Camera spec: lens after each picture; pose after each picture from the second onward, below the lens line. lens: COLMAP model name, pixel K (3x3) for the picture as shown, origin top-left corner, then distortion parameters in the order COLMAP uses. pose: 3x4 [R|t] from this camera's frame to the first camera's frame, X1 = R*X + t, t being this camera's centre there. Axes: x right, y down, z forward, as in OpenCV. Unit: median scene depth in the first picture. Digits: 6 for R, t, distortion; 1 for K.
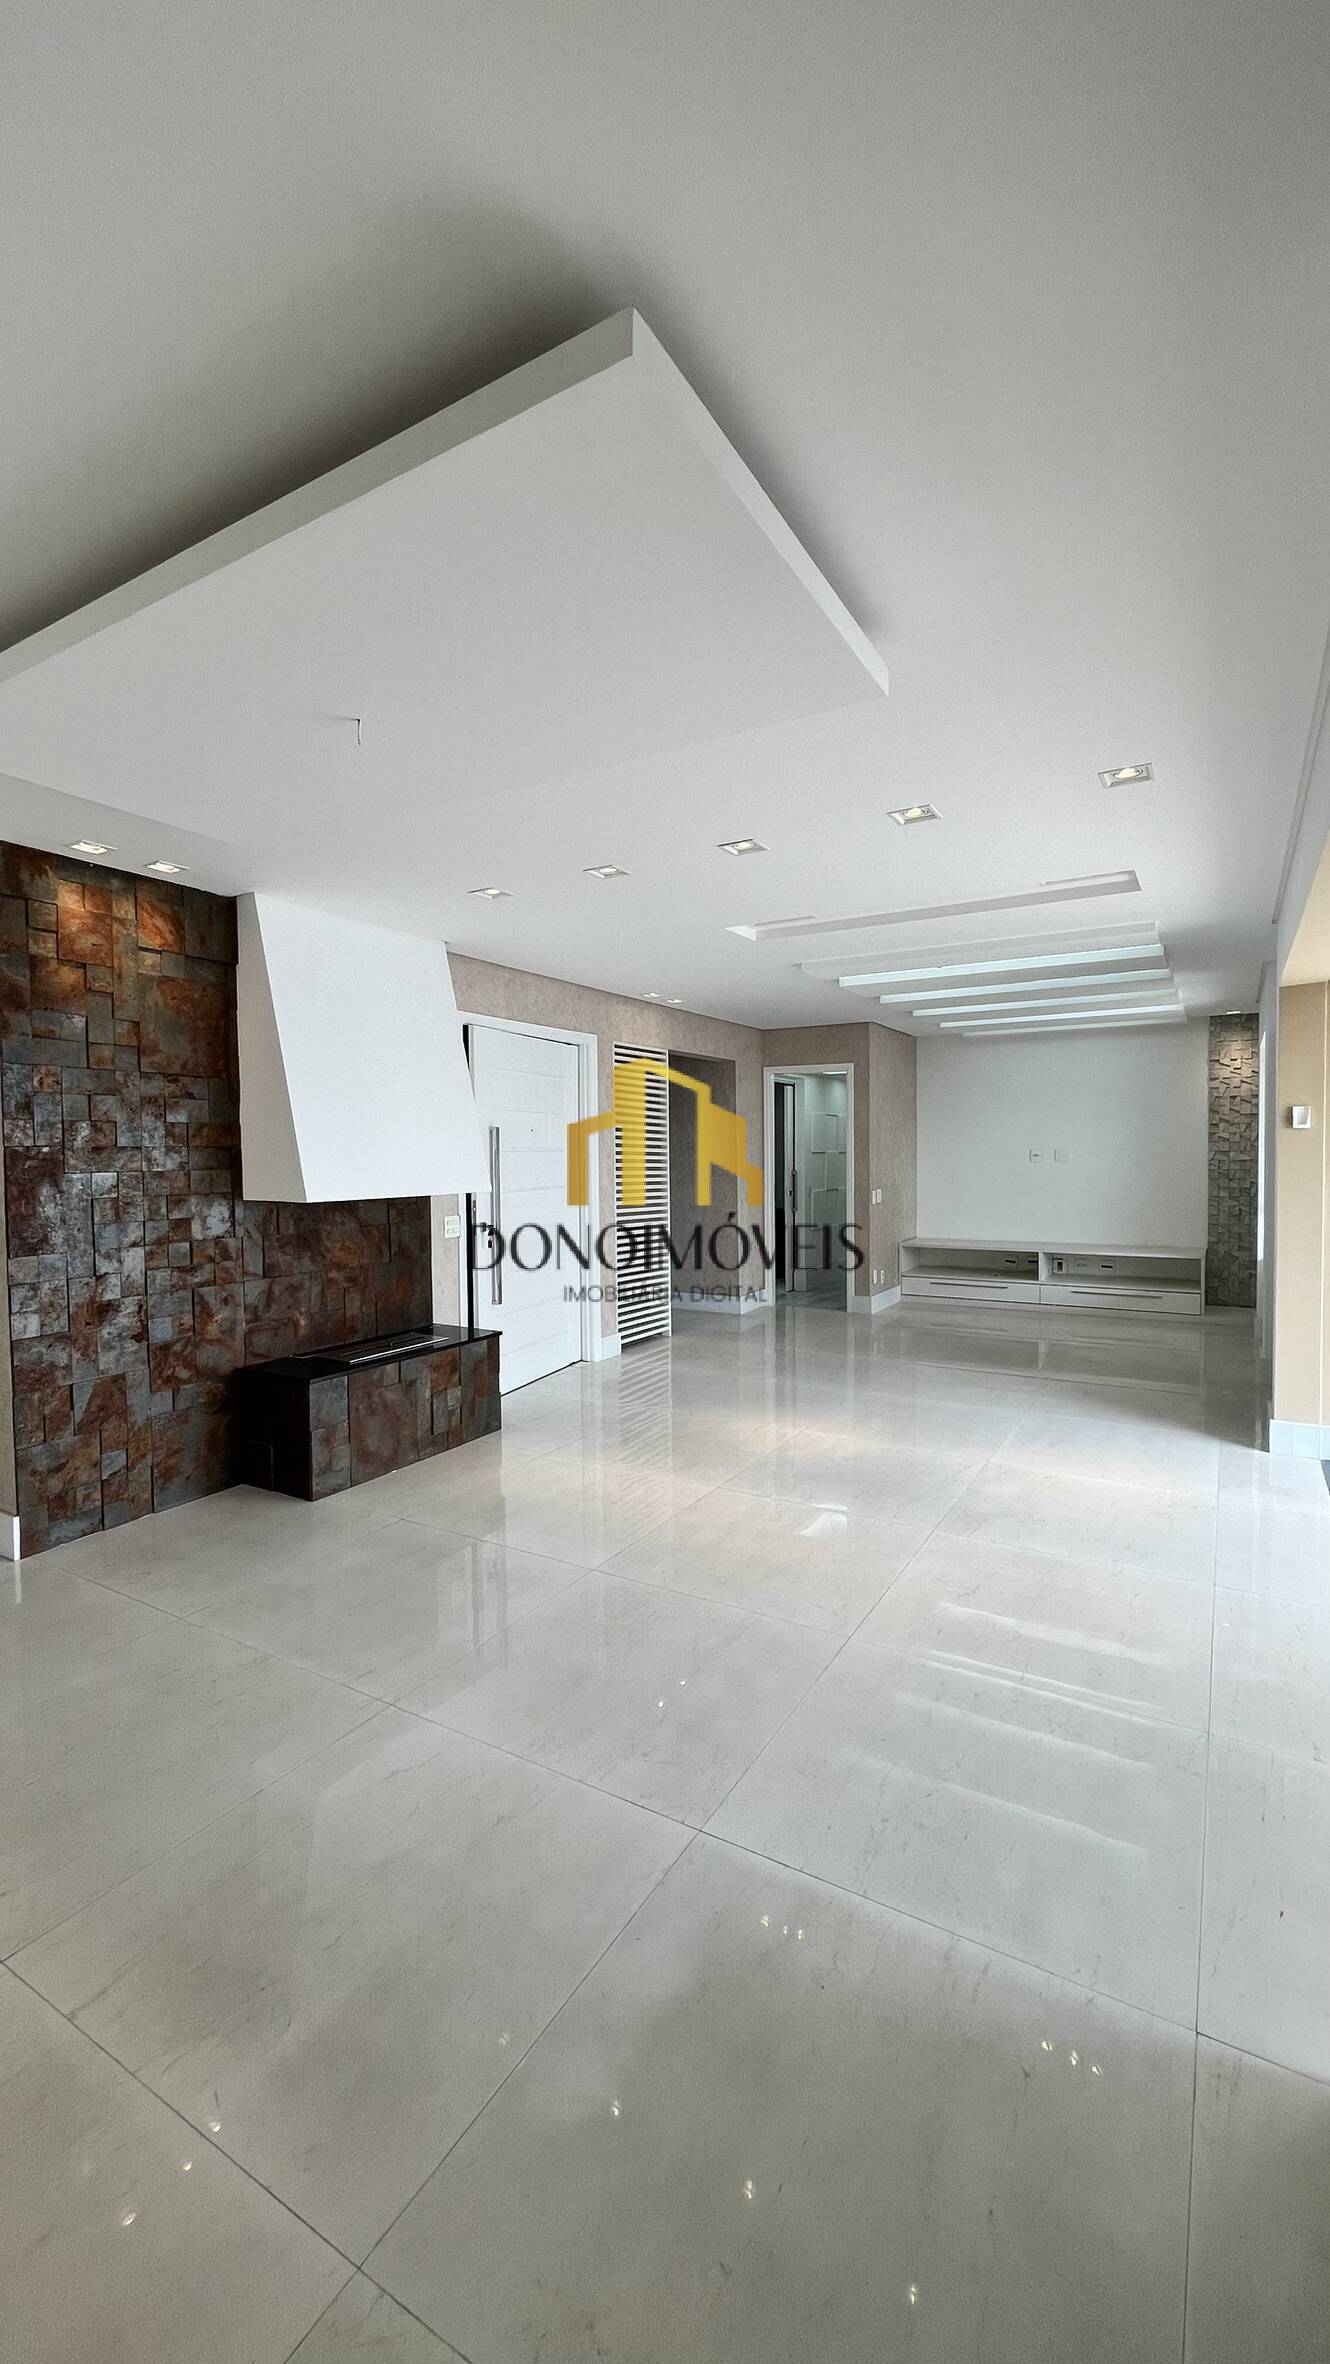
lens RADIAL K [[954.4, 0, 665.0], [0, 954.4, 1182.0], [0, 0, 1]] dist [0.029440, 0.000012]
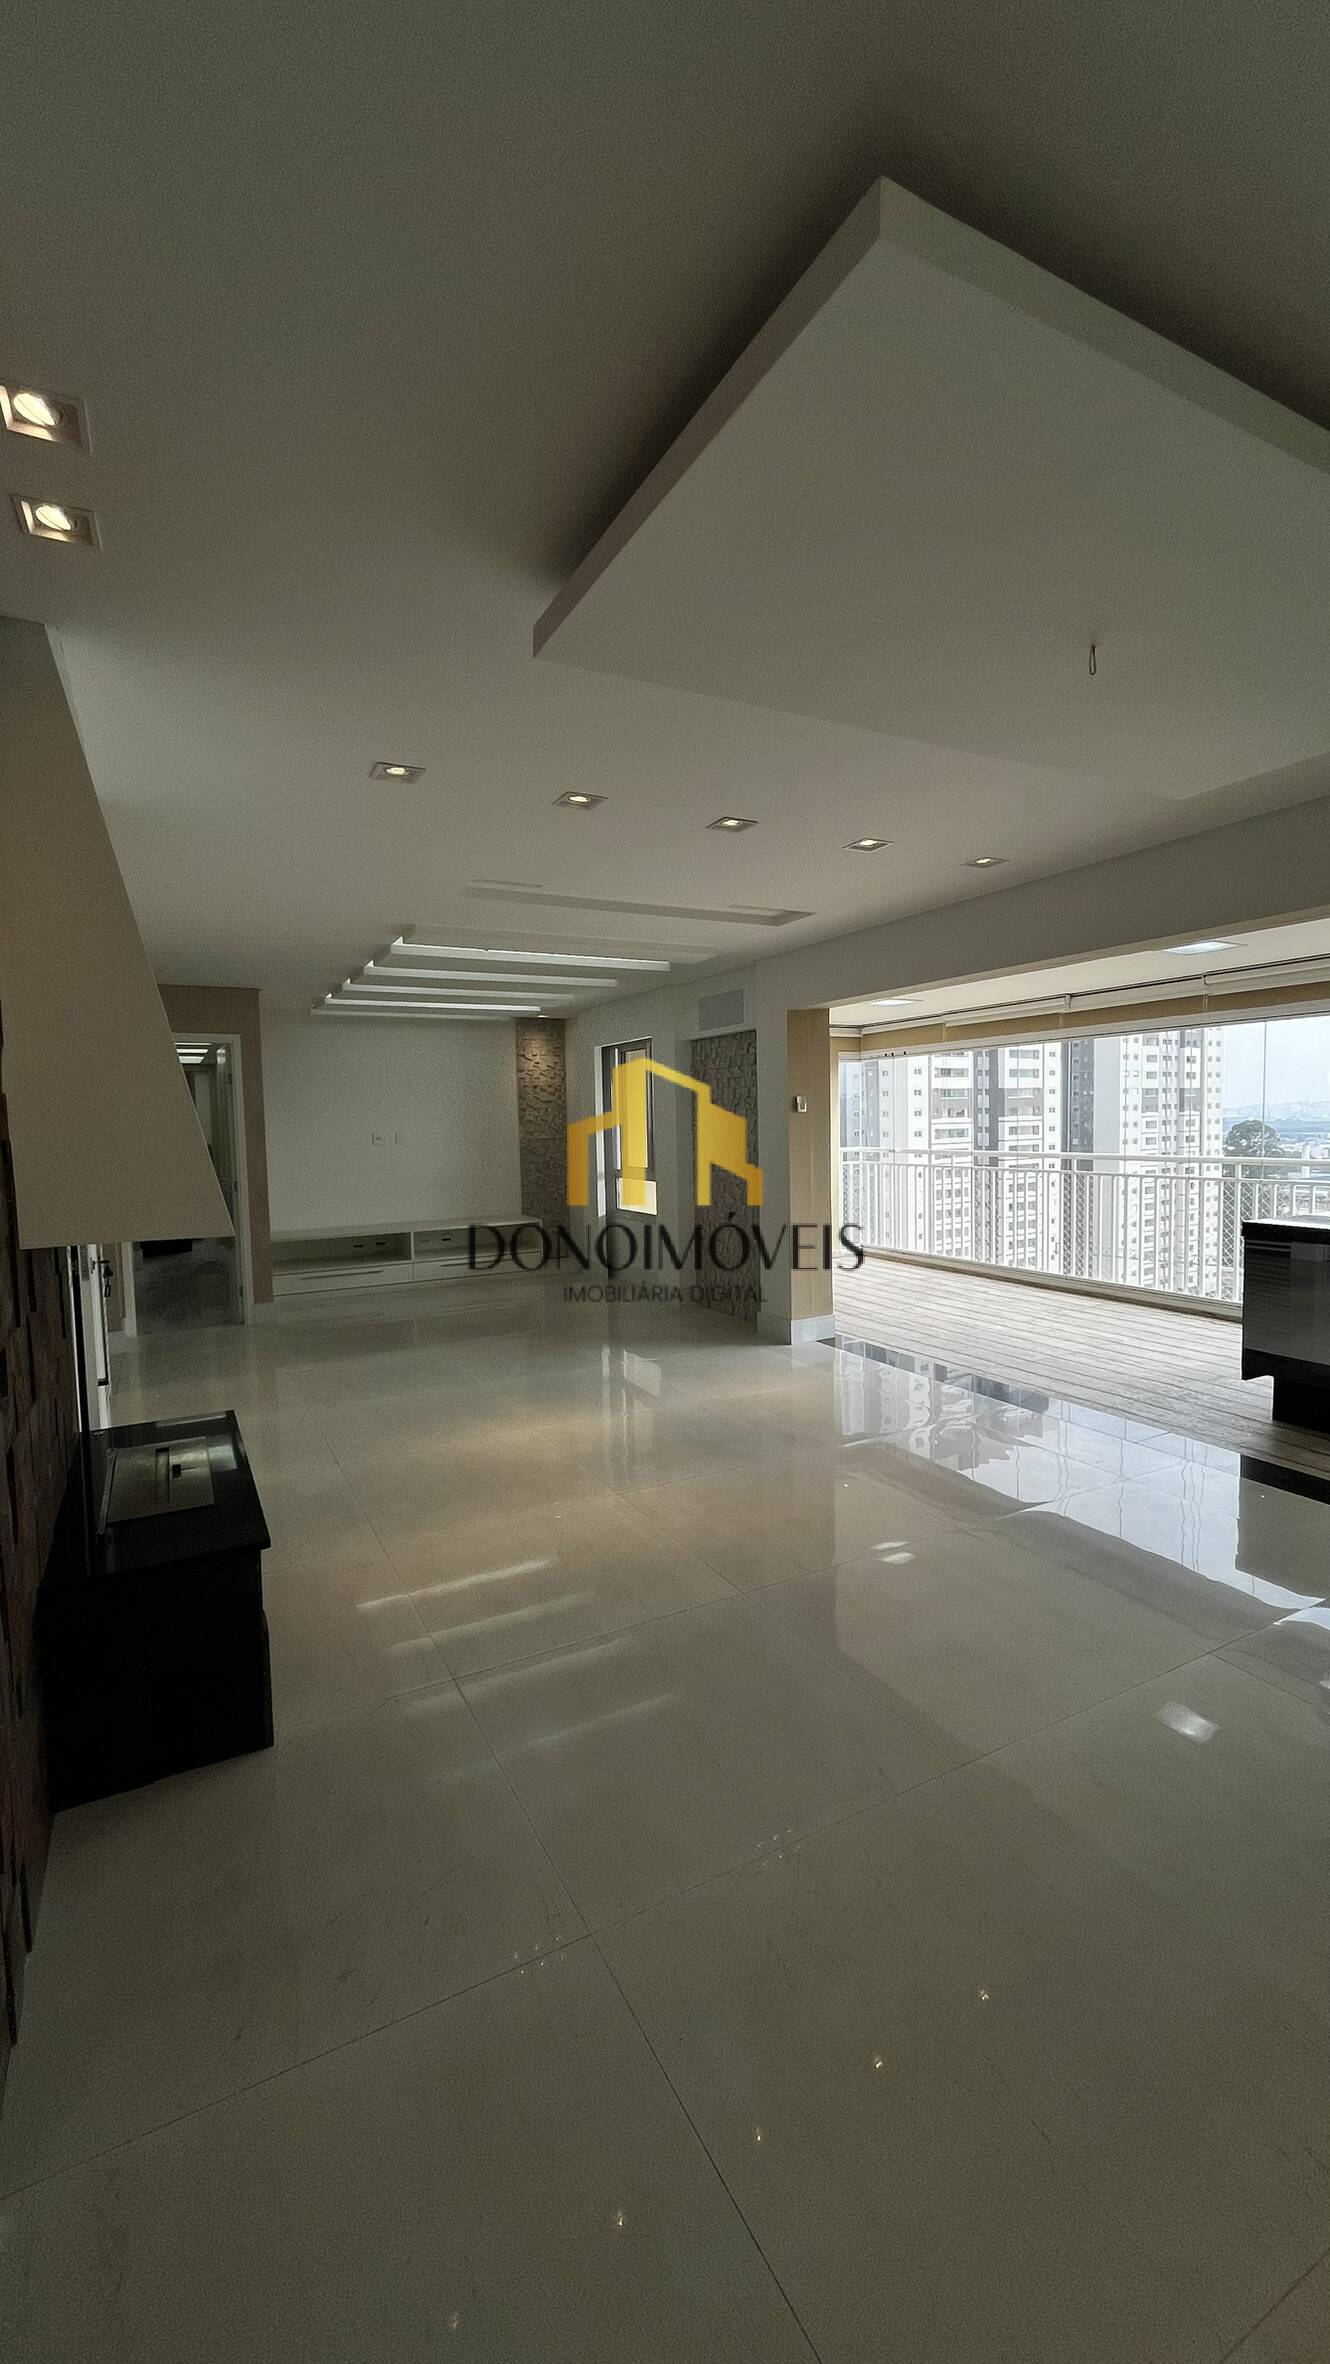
lens RADIAL K [[954.4, 0, 665.0], [0, 954.4, 1182.0], [0, 0, 1]] dist [0.029440, 0.000012]
pose [[0.516719, -0.063786, 0.853776, -0.353402], [0.049202, 0.997785, 0.044767, -0.013894], [-0.854740, 0.018876, 0.518713, 0.238074]]
